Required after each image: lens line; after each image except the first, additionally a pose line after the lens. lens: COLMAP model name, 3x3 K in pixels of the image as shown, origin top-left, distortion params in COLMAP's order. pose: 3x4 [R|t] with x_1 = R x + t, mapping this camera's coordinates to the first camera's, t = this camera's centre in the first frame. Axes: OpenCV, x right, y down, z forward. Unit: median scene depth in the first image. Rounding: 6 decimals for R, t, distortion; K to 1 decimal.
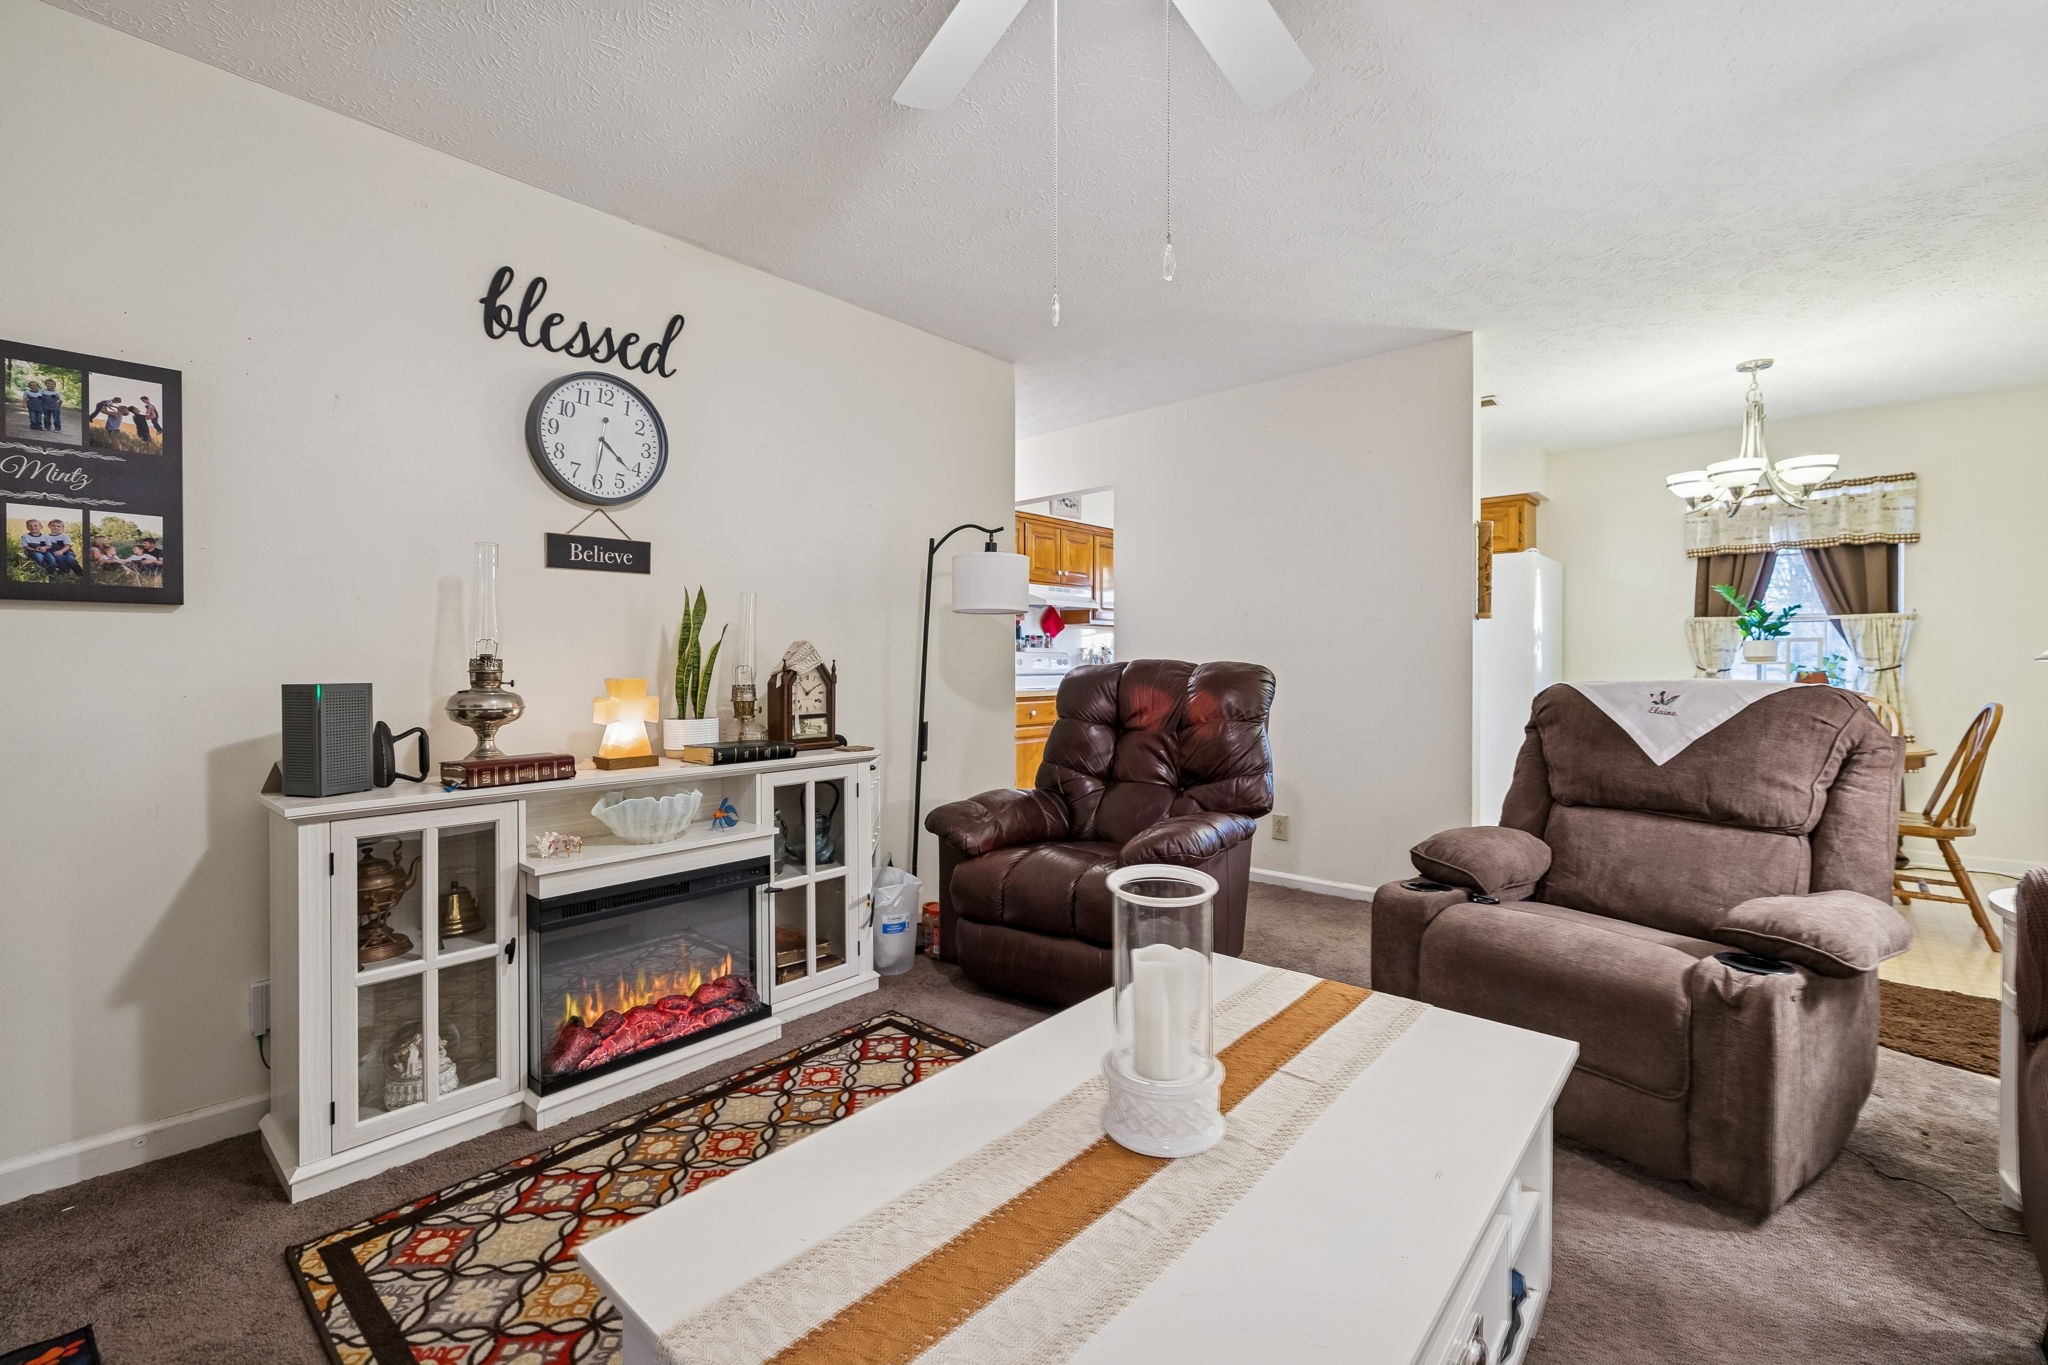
lens RADIAL K [[852.6, 0, 1023.7], [0, 852.6, 673.6], [0, 0, 1]] dist [-0.000618, 0.000086]
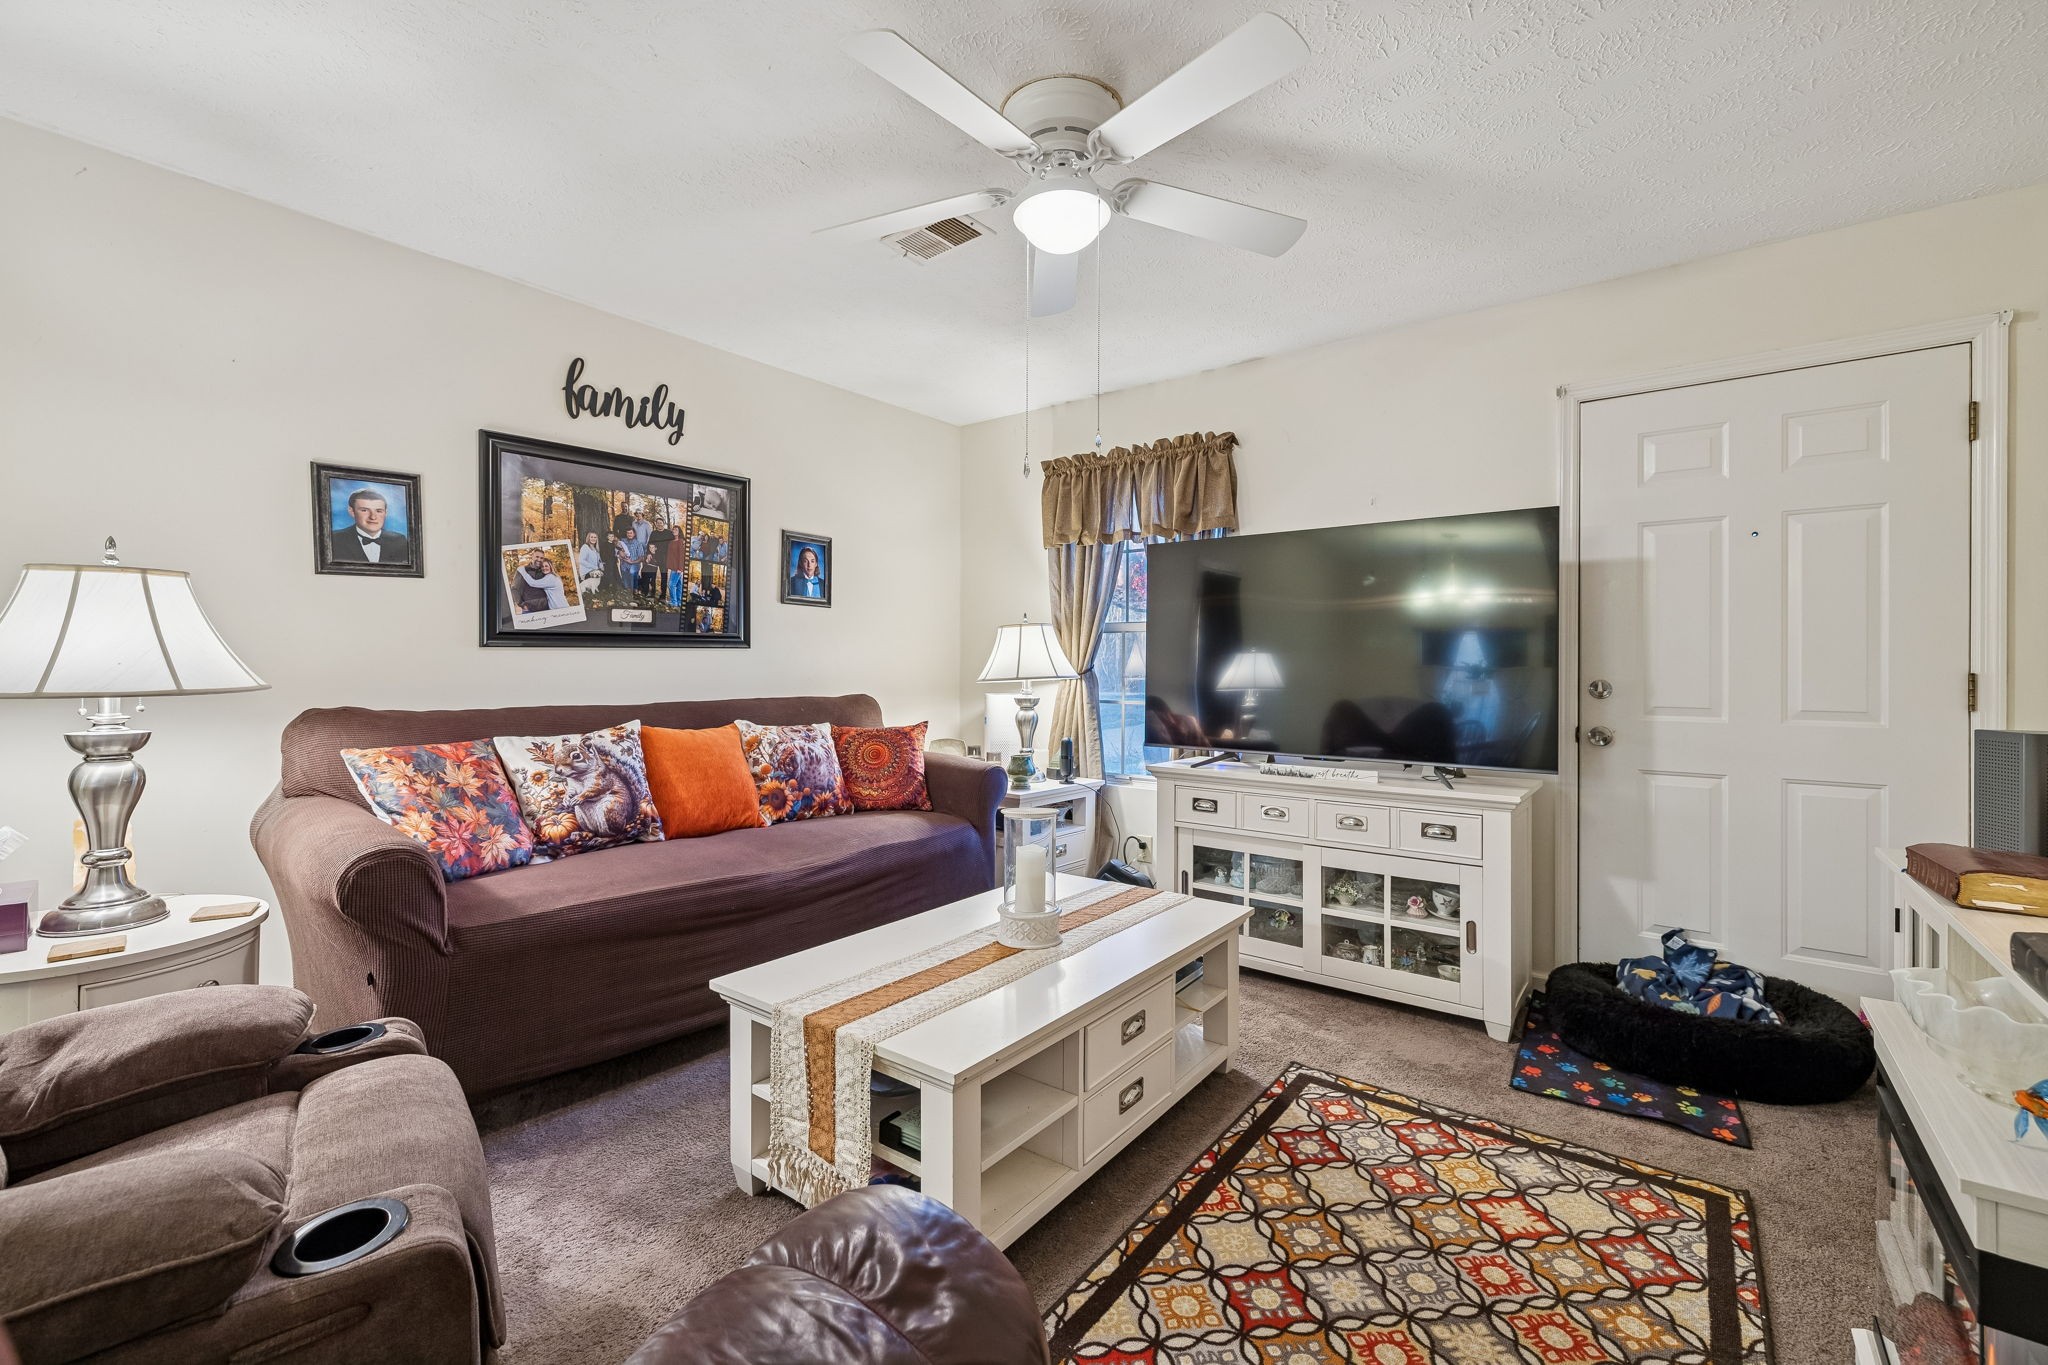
lens RADIAL K [[852.6, 0, 1023.7], [0, 852.6, 673.6], [0, 0, 1]] dist [-0.000618, 0.000086]
pose [[-0.998205, -0.002952, -0.059824, 0.199344], [-0.003687, 0.999919, 0.012182, -0.053107], [0.059784, 0.012381, -0.998135, 1.949692]]
